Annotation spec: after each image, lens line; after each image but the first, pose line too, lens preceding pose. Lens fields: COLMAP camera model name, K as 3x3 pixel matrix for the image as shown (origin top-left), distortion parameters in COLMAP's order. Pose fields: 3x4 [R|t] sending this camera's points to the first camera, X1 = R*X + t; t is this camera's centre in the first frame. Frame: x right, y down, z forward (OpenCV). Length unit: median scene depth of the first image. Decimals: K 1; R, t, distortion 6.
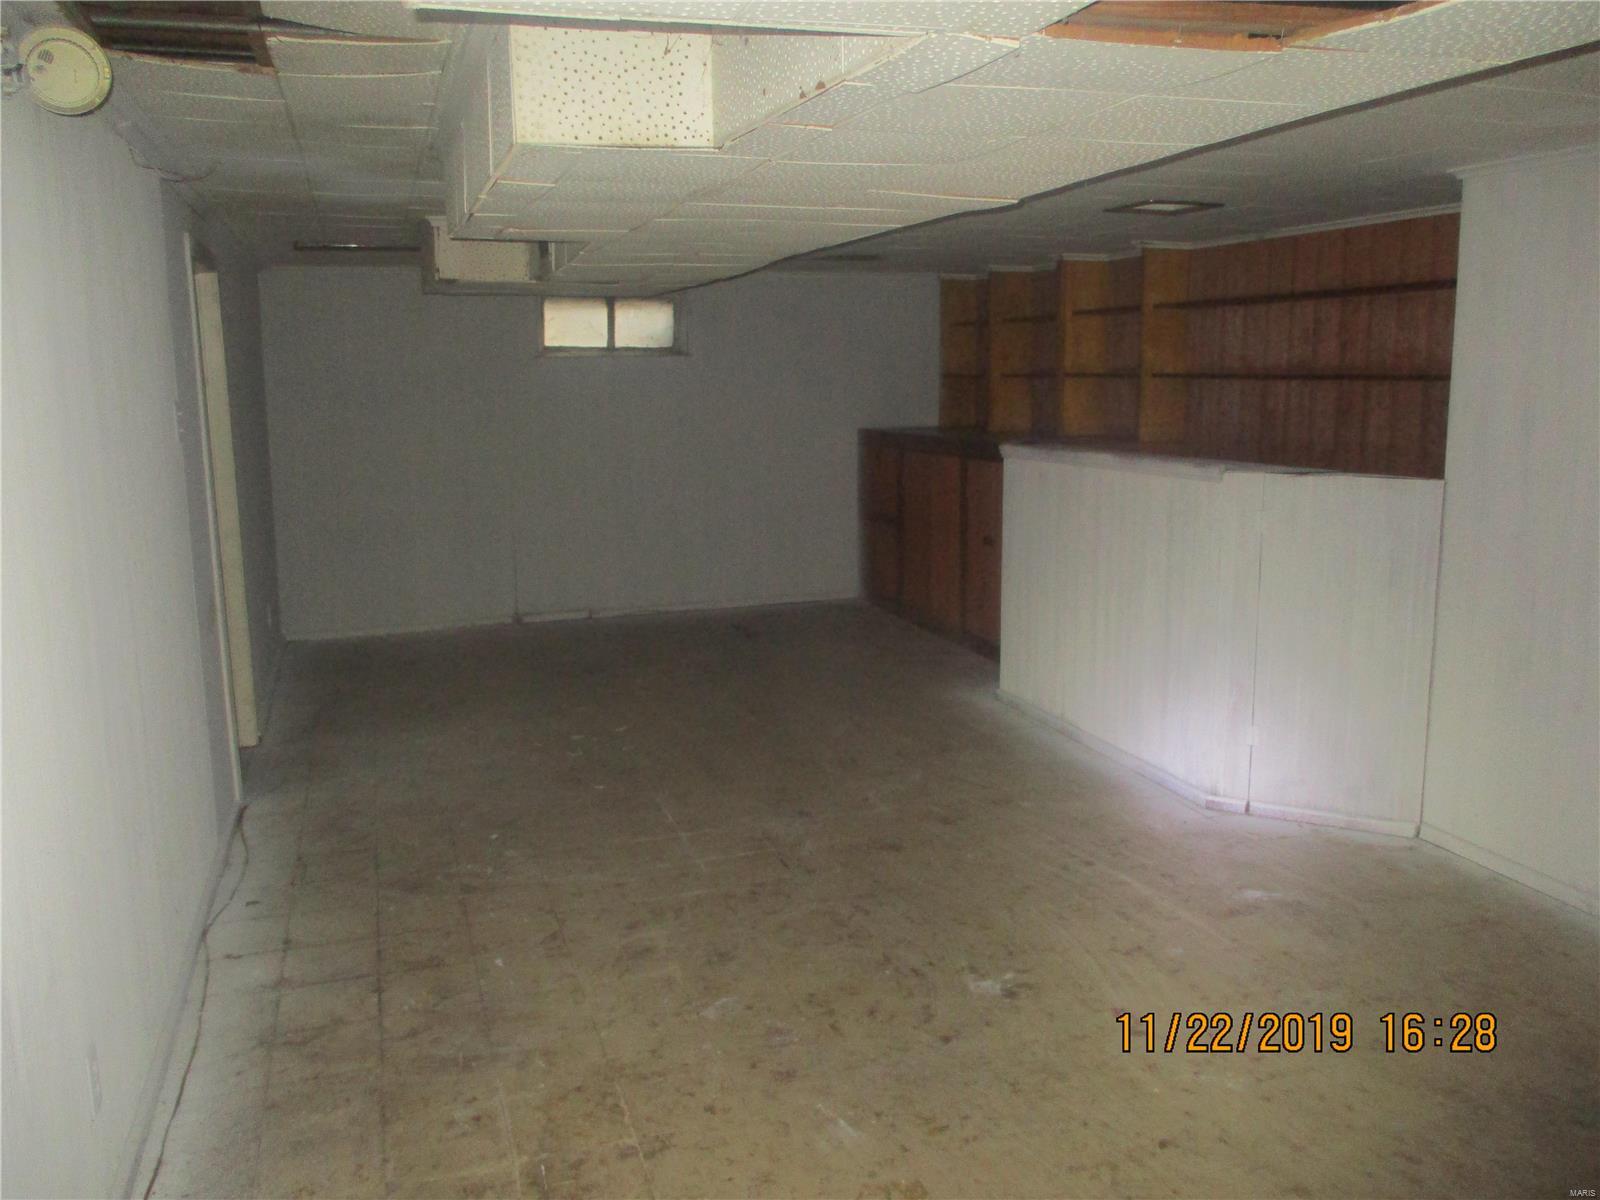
lens RADIAL K [[1294.2, 0, 800.0], [0, 1294.2, 600.0], [0, 0, 1]] dist [0.001340, 0.004667]
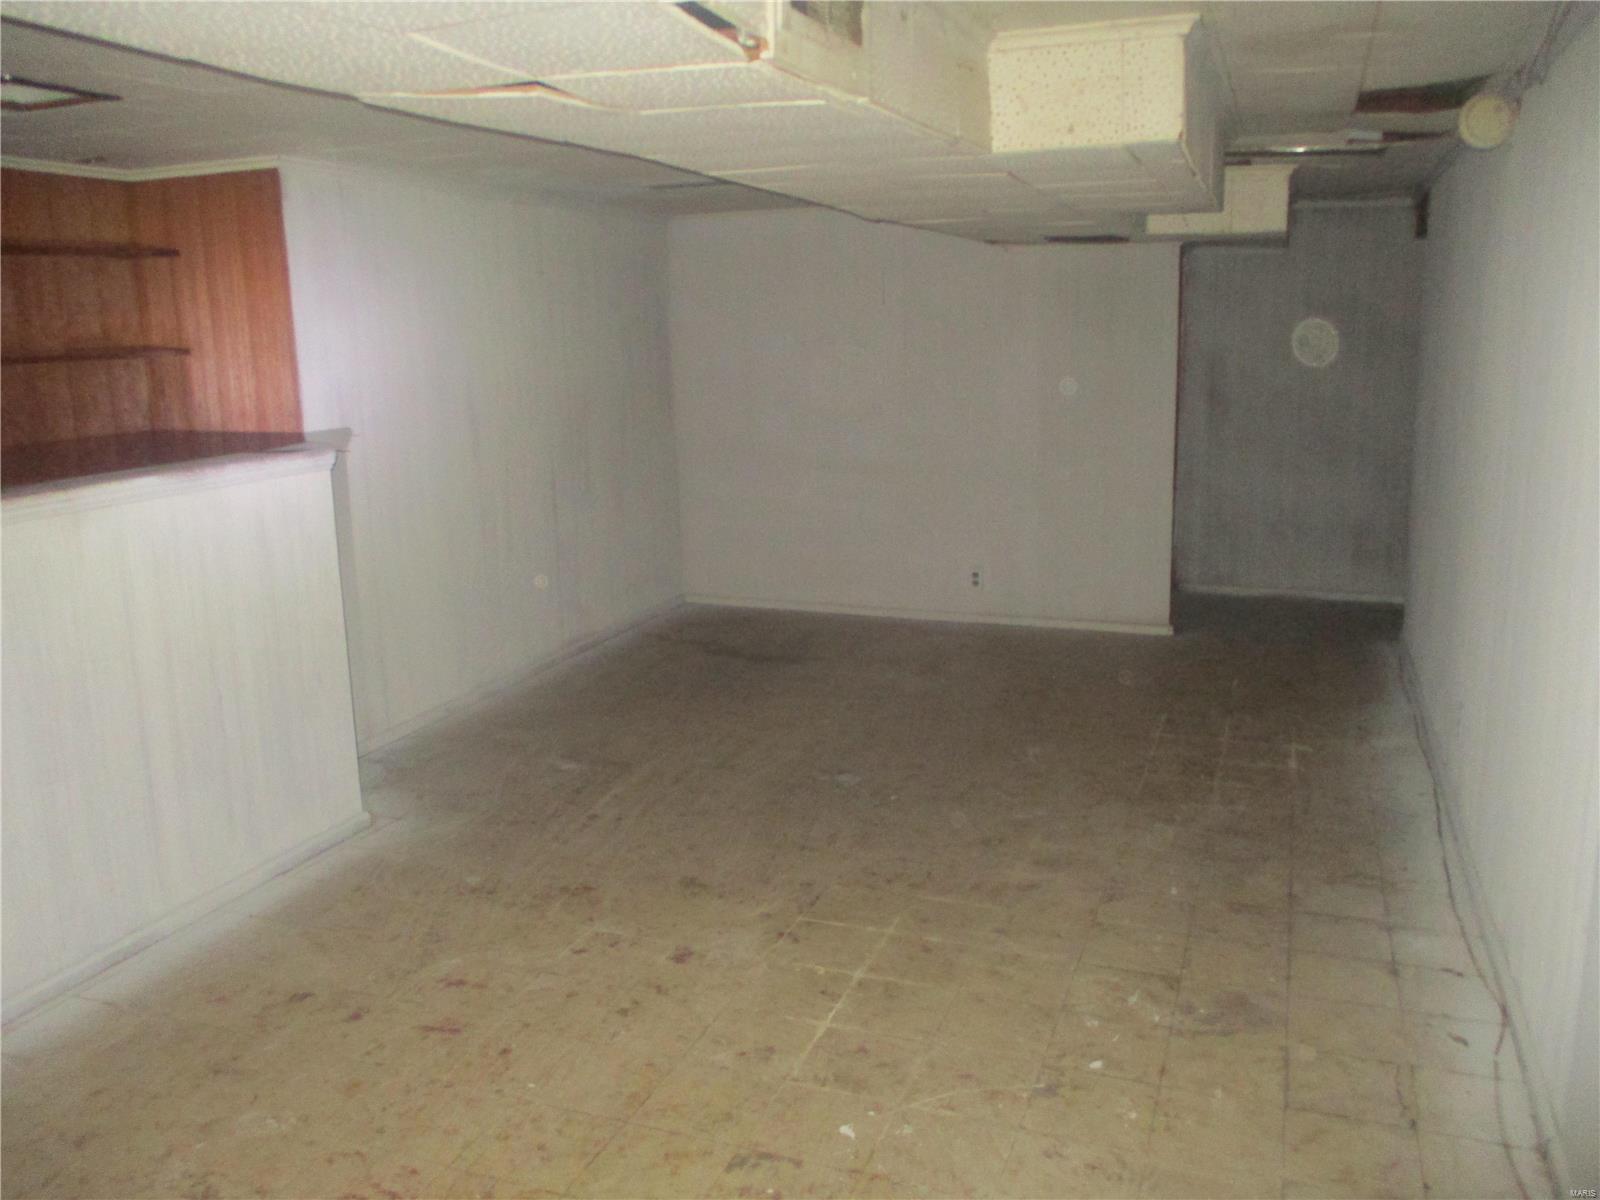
lens RADIAL K [[1377.3, 0, 800.0], [0, 1377.3, 600.0], [0, 0, 1]] dist [-0.002092, -0.003711]
pose [[-0.785932, -0.097680, 0.610549, -0.588794], [0.134369, 0.936862, 0.322853, -0.305227], [-0.603536, 0.335779, -0.723185, 1.727129]]
